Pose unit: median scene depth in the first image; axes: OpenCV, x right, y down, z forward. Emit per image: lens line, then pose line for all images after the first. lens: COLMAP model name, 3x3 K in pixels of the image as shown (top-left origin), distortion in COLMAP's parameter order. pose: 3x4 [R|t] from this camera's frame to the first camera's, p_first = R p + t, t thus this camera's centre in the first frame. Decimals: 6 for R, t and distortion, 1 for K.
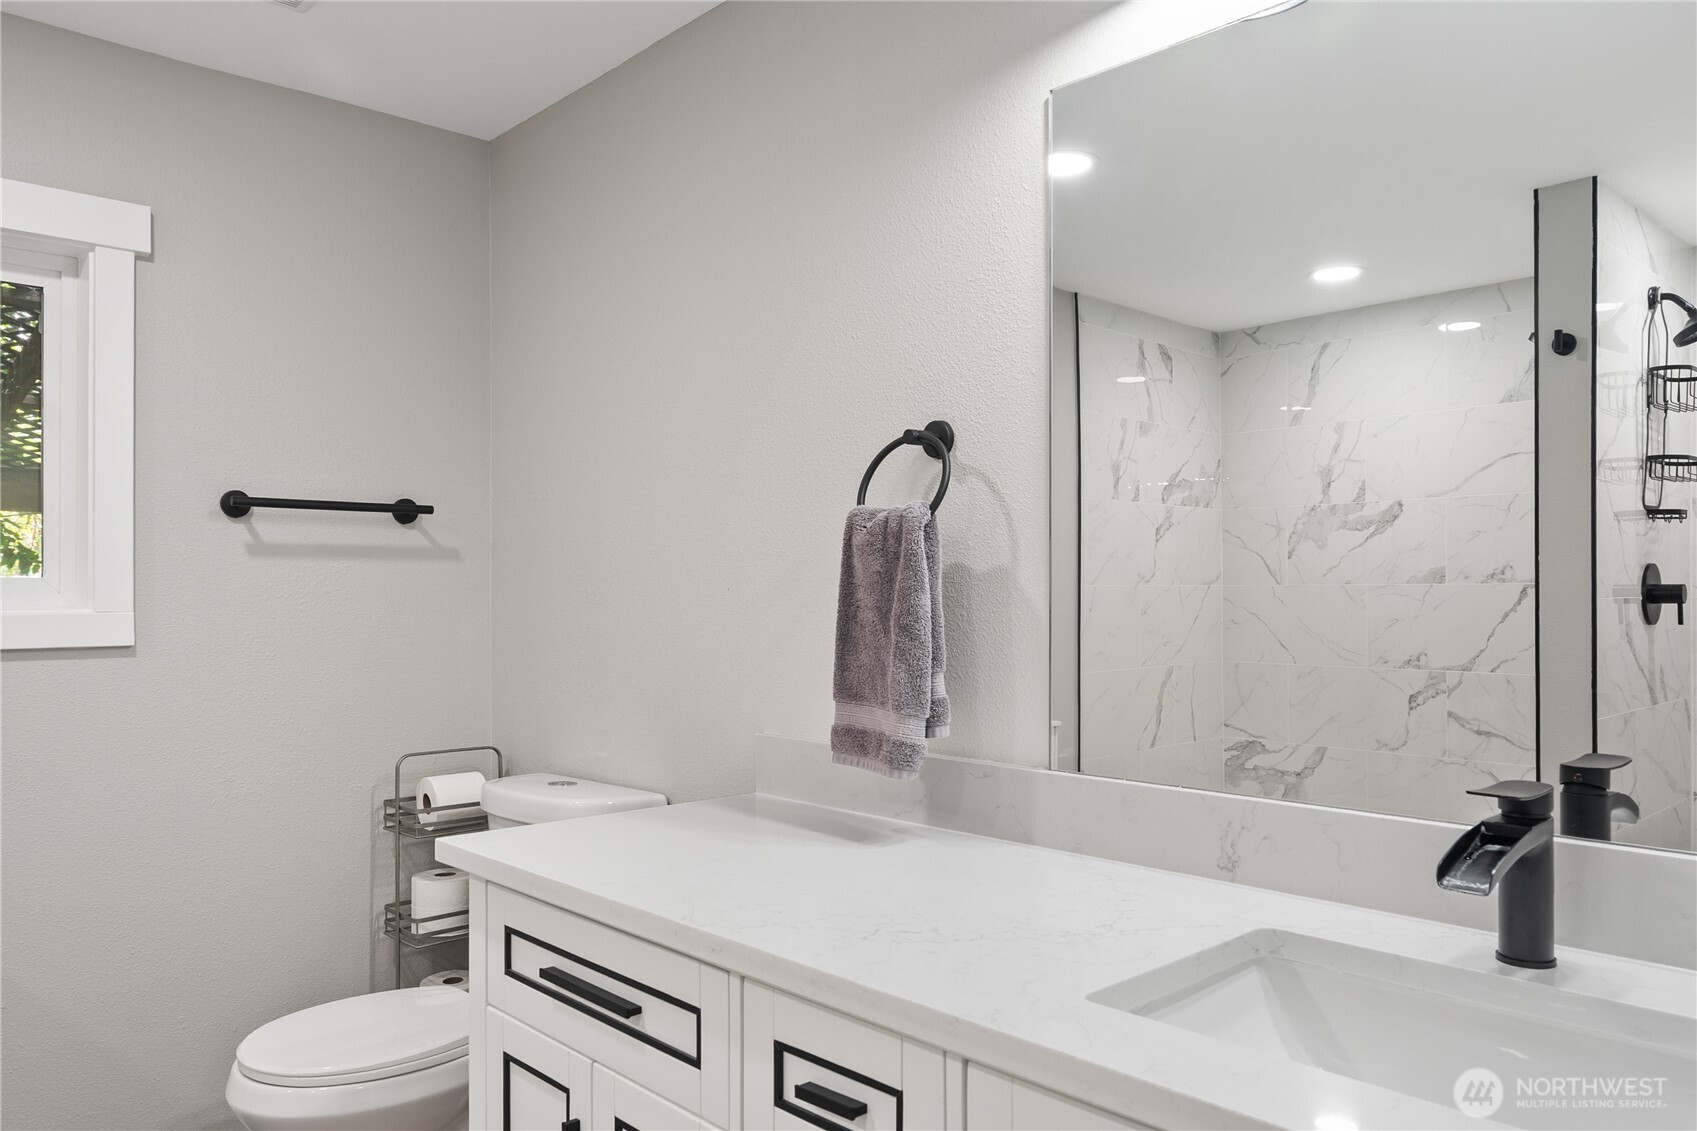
lens RADIAL K [[1184.9, 0, 864.7], [0, 1184.9, 598.3], [0, 0, 1]] dist [-0.003880, 0.000599]
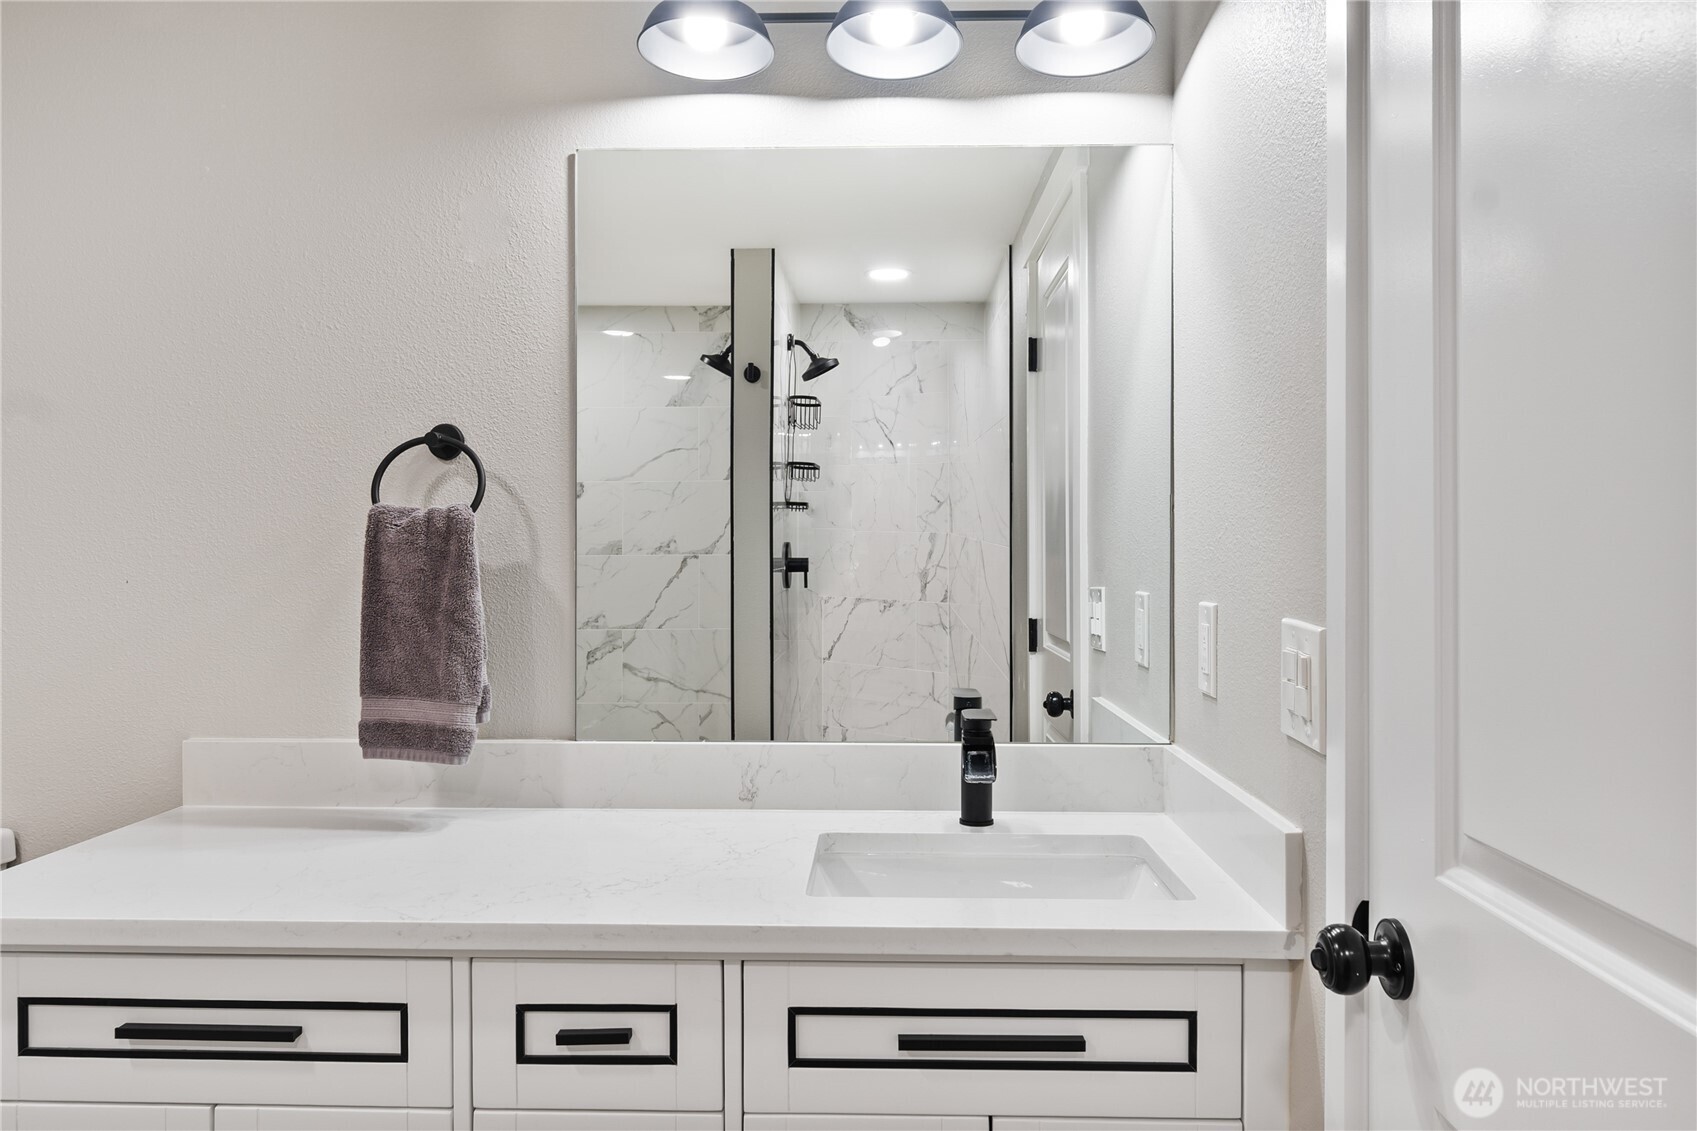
lens RADIAL K [[1184.9, 0, 852.7], [0, 1184.9, 559.6], [0, 0, 1]] dist [-0.003880, 0.000599]
pose [[0.719606, -0.005454, 0.694361, -0.423967], [0.002599, 0.999983, 0.005160, -0.034243], [-0.694377, -0.001908, 0.719609, -0.012278]]
